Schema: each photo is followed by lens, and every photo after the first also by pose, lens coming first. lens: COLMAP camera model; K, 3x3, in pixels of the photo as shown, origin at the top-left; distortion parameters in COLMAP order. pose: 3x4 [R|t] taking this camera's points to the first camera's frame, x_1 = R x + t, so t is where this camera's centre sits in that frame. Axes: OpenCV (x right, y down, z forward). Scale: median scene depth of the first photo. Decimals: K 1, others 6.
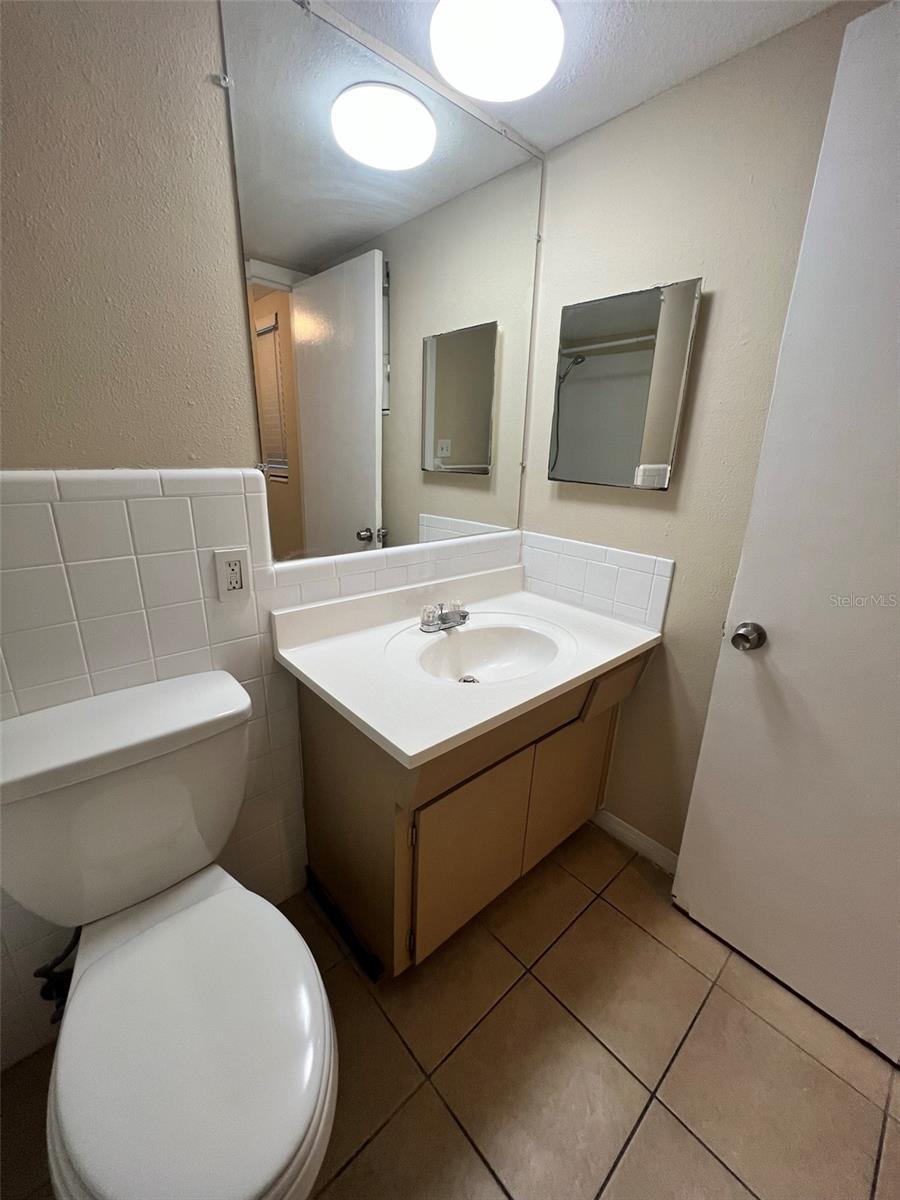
lens RADIAL K [[477.8, 0, 466.1], [0, 477.8, 602.5], [0, 0, 1]] dist [-0.007704, -0.000288]
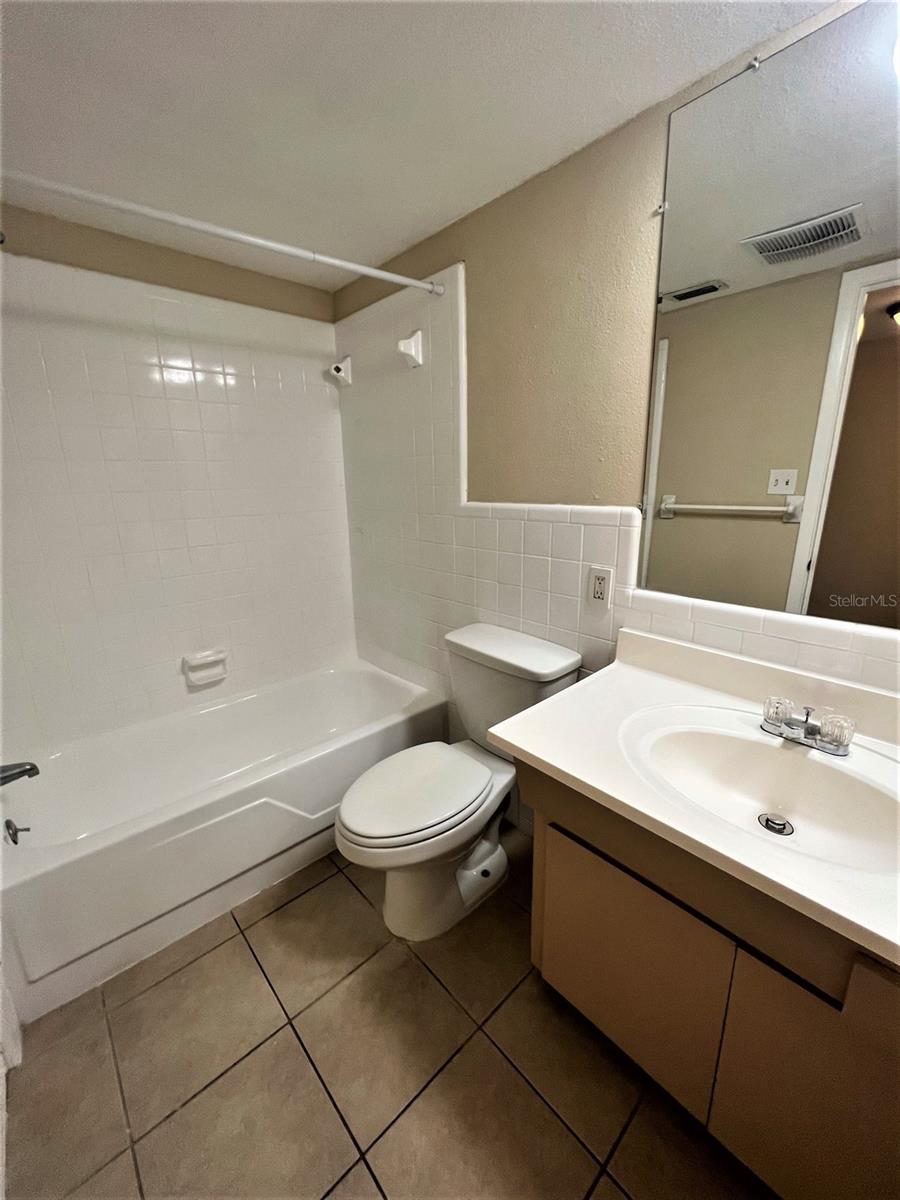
lens RADIAL K [[477.8, 0, 466.1], [0, 477.8, 602.5], [0, 0, 1]] dist [-0.007704, -0.000288]
pose [[0.004589, 0.215822, -0.976422, 0.769167], [-0.298293, 0.932274, 0.204662, -0.174232], [0.954463, 0.290321, 0.068656, 0.572608]]
